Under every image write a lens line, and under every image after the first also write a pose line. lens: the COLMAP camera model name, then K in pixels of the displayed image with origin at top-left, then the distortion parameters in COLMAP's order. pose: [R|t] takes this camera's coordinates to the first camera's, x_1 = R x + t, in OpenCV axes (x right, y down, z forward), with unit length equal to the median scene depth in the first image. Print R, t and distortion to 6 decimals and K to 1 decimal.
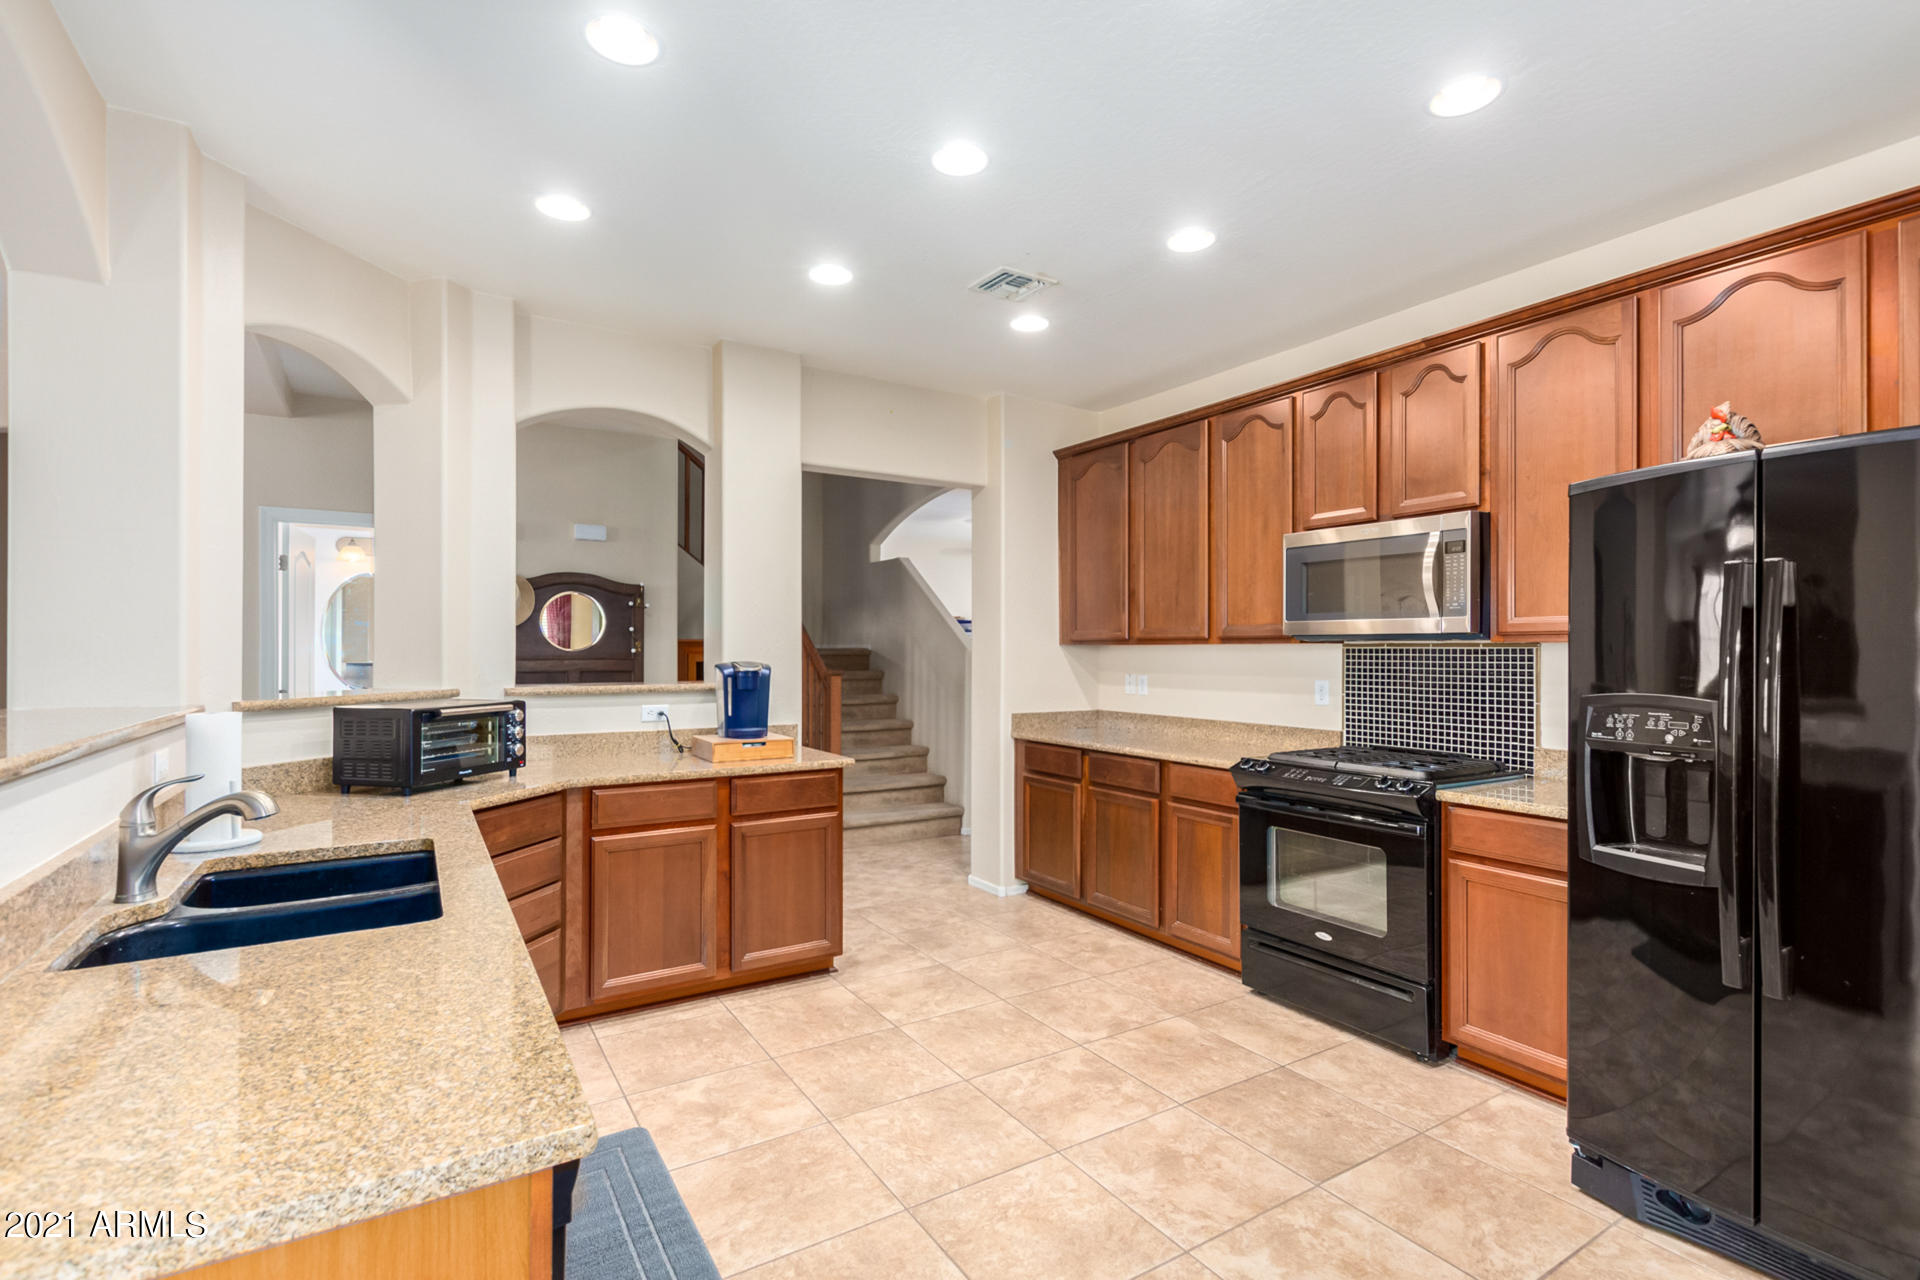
lens RADIAL K [[875.9, 0, 941.5], [0, 875.9, 646.6], [0, 0, 1]] dist [0.000070, -0.000200]
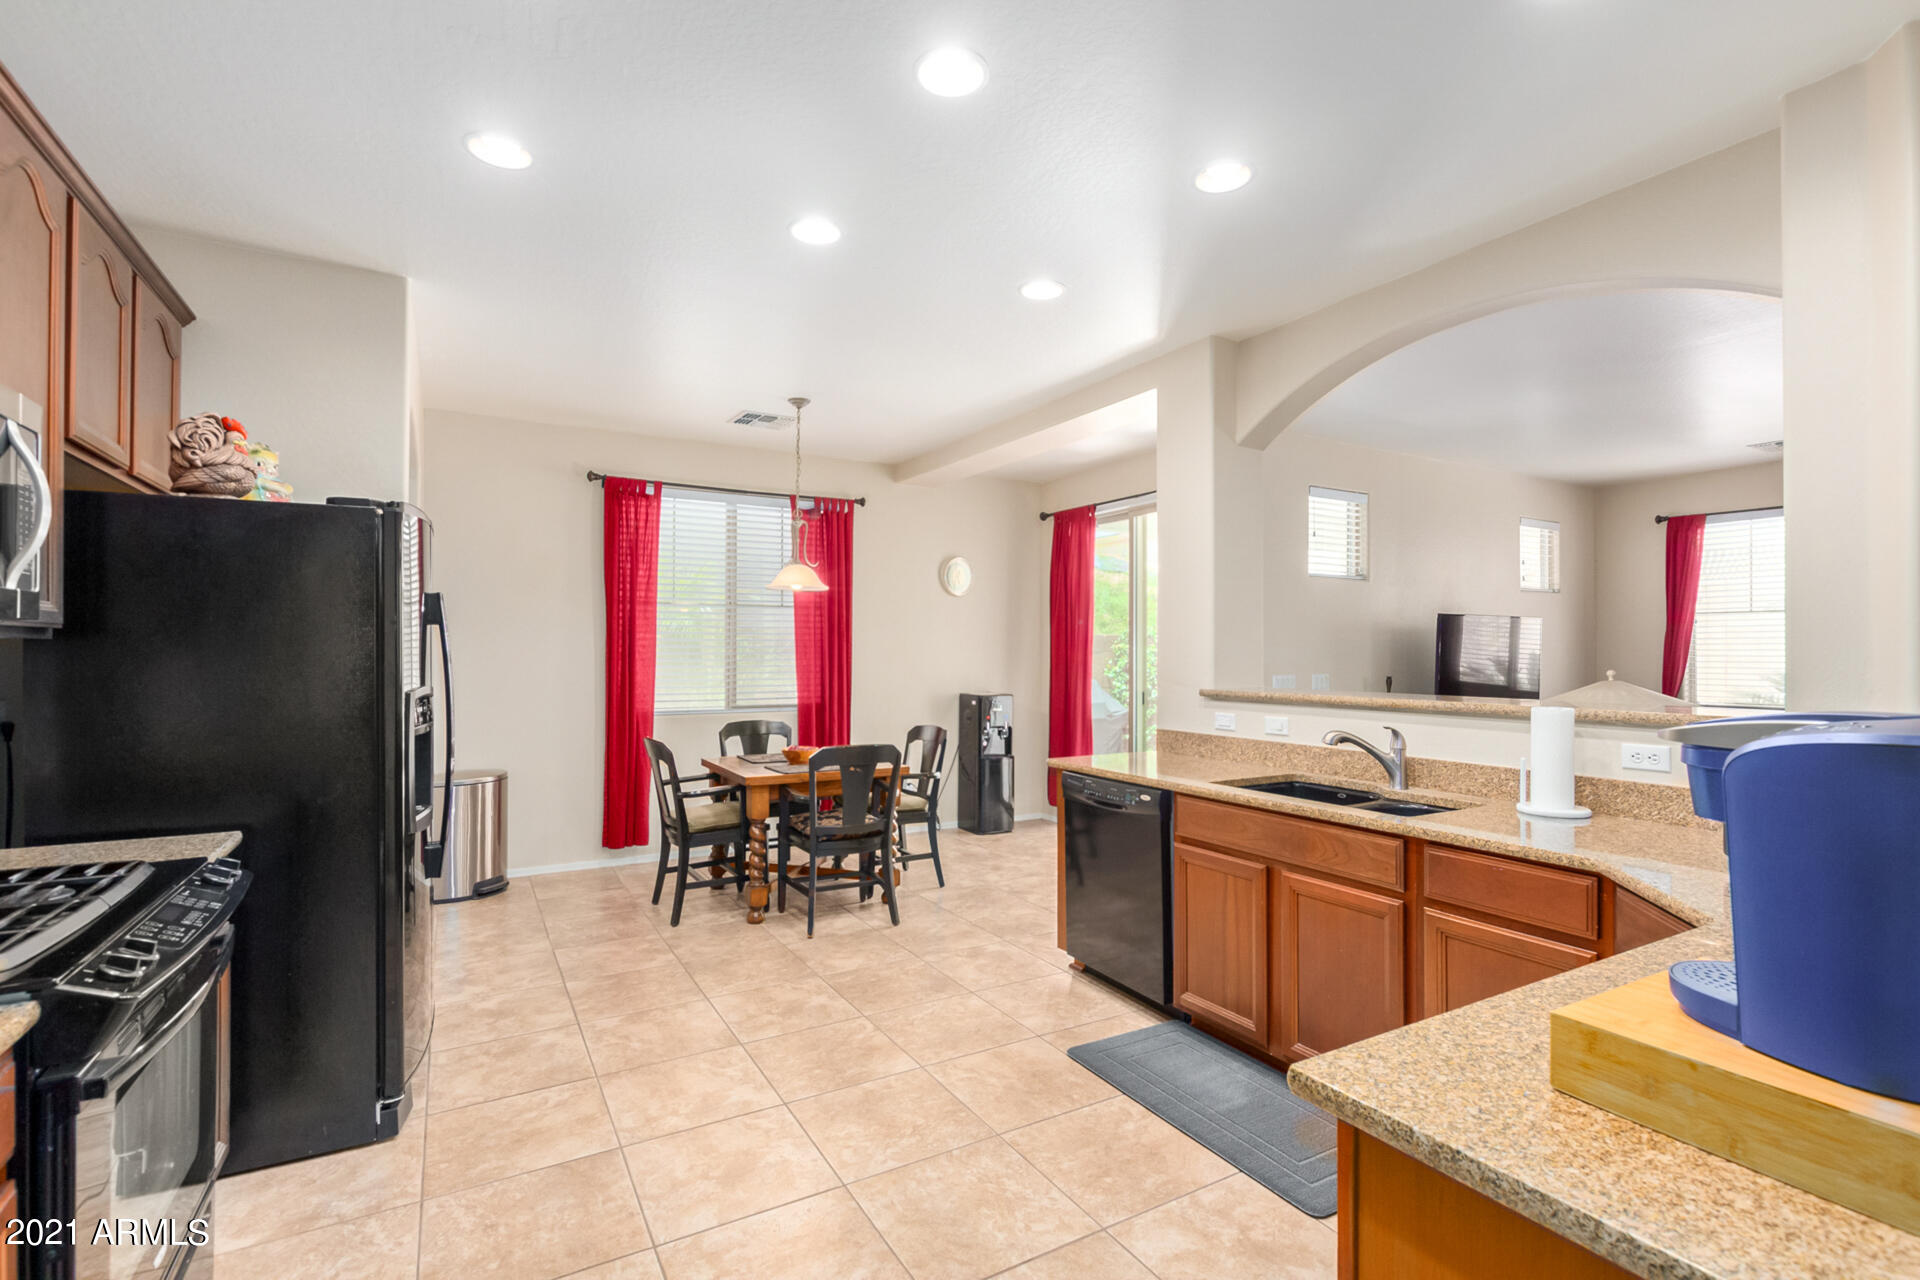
lens RADIAL K [[875.9, 0, 941.5], [0, 875.9, 646.6], [0, 0, 1]] dist [0.000070, -0.000200]
pose [[-0.999422, -0.005502, 0.033551, 0.000039], [-0.005771, 0.999952, -0.007950, 0.001251], [-0.033505, -0.008139, -0.999405, 1.256117]]
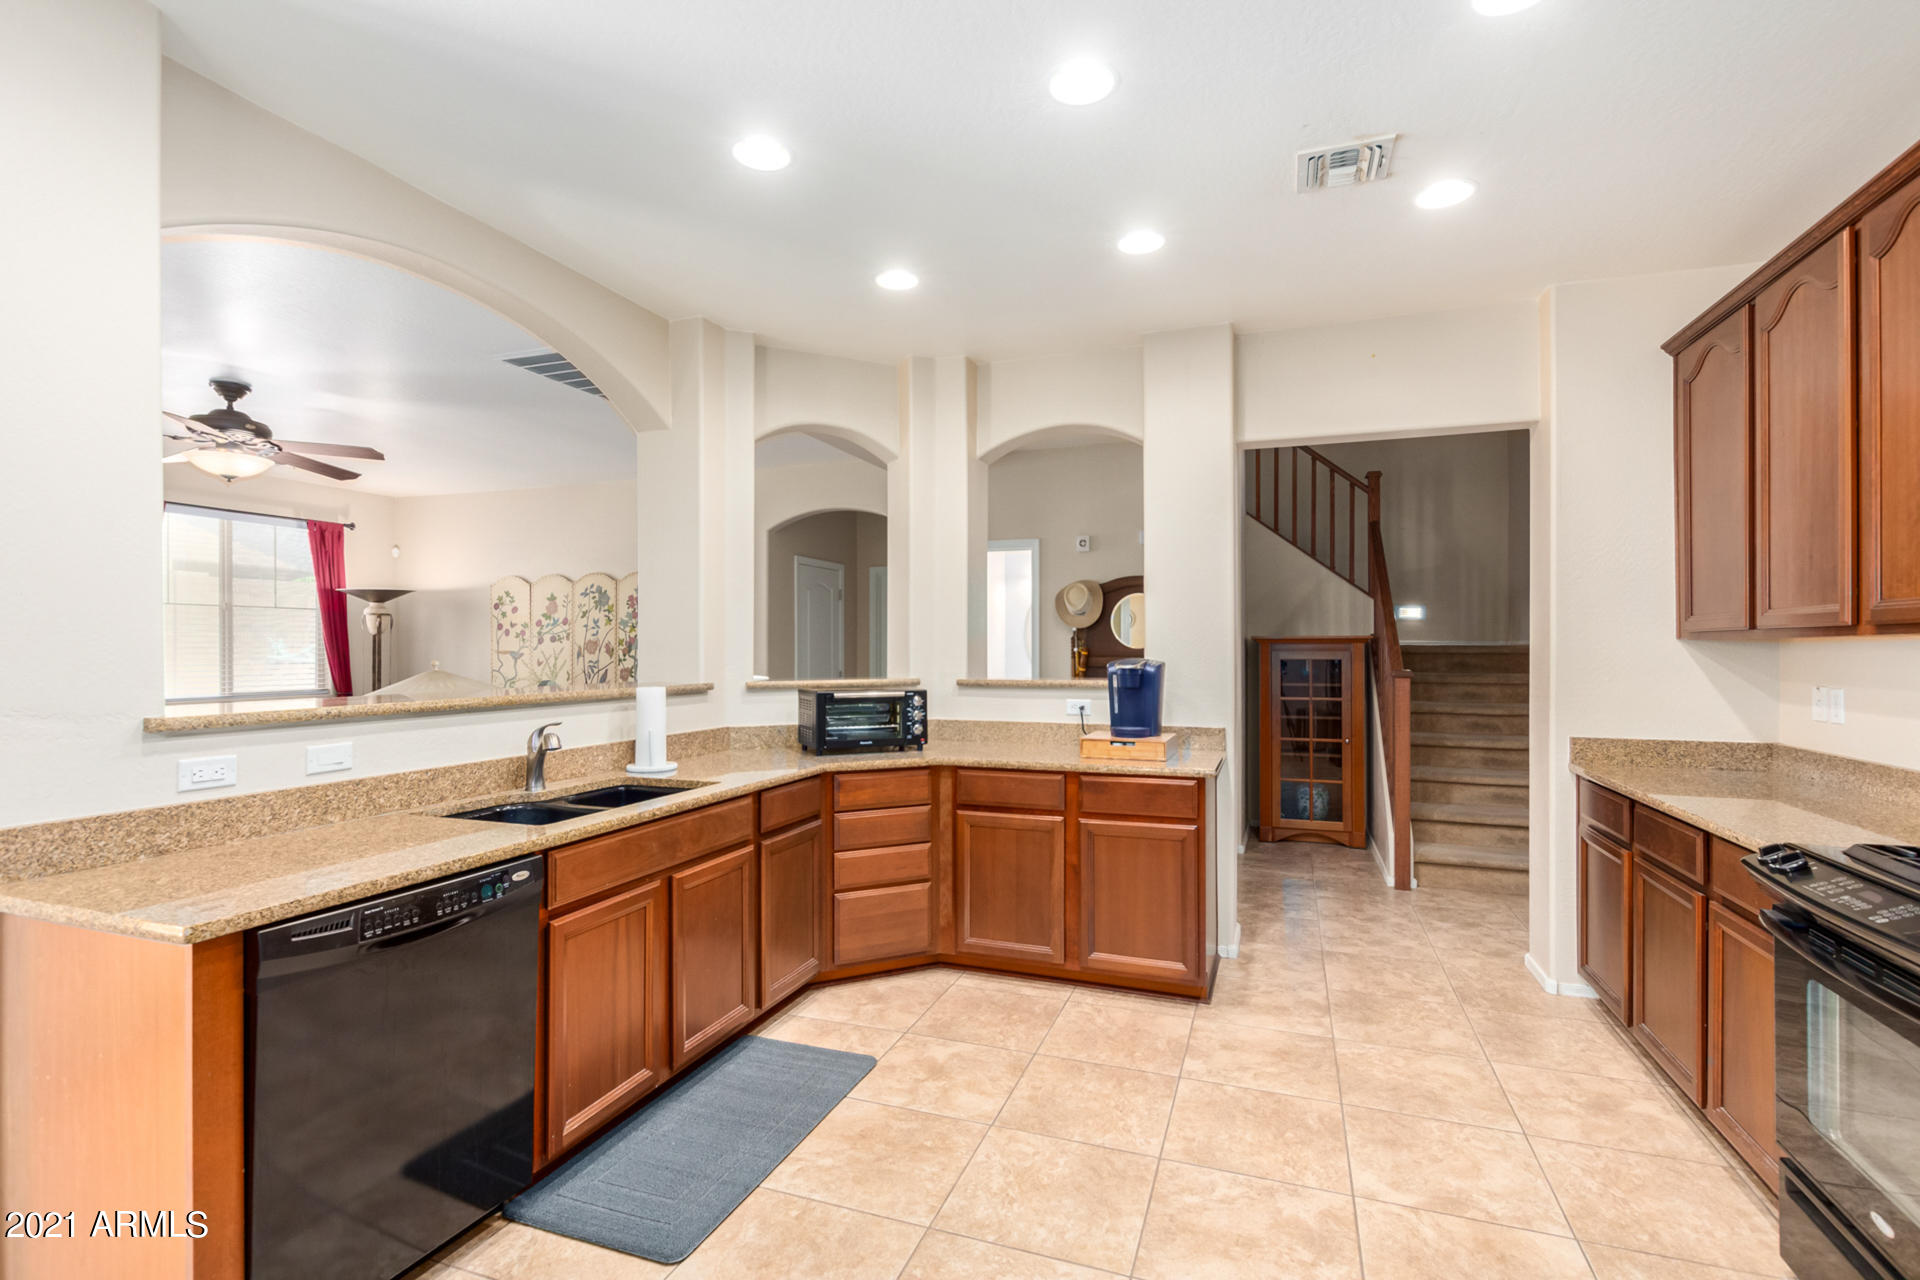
lens RADIAL K [[863.4, 0, 973.4], [0, 863.4, 646.0], [0, 0, 1]] dist [0.001409, -0.000429]
pose [[0.628320, -0.002937, -0.777949, 0.423349], [0.004557, 0.999990, -0.000095, 0.001619], [0.777941, -0.003485, 0.628327, 0.256376]]
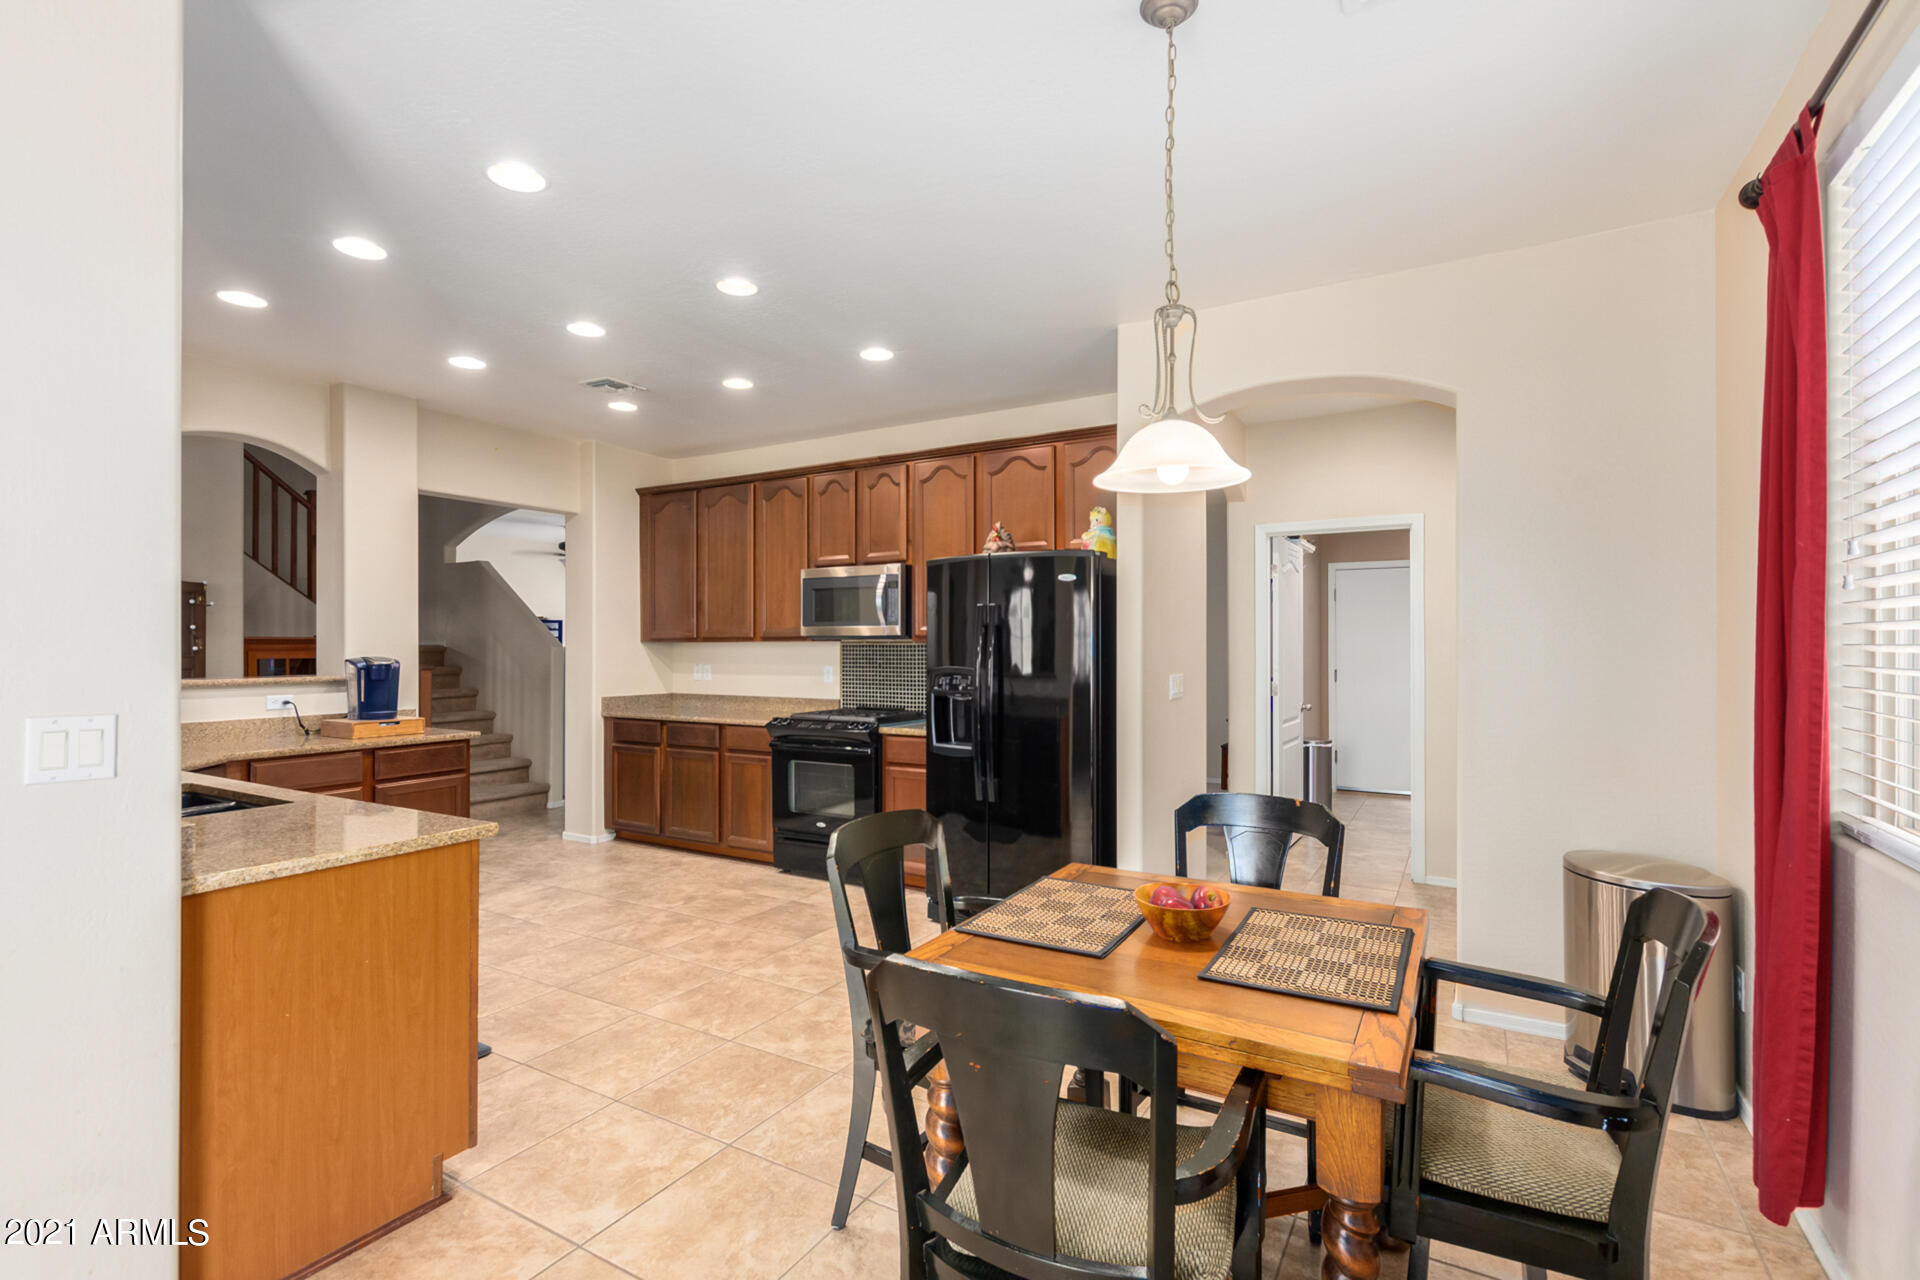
lens RADIAL K [[885.5, 0, 950.5], [0, 885.5, 640.2], [0, 0, 1]] dist [-0.000817, -0.000106]
pose [[0.881541, -0.000268, 0.472108, -0.102855], [0.001362, 0.999997, -0.001975, -0.002506], [-0.472106, 0.002384, 0.881538, -0.465180]]
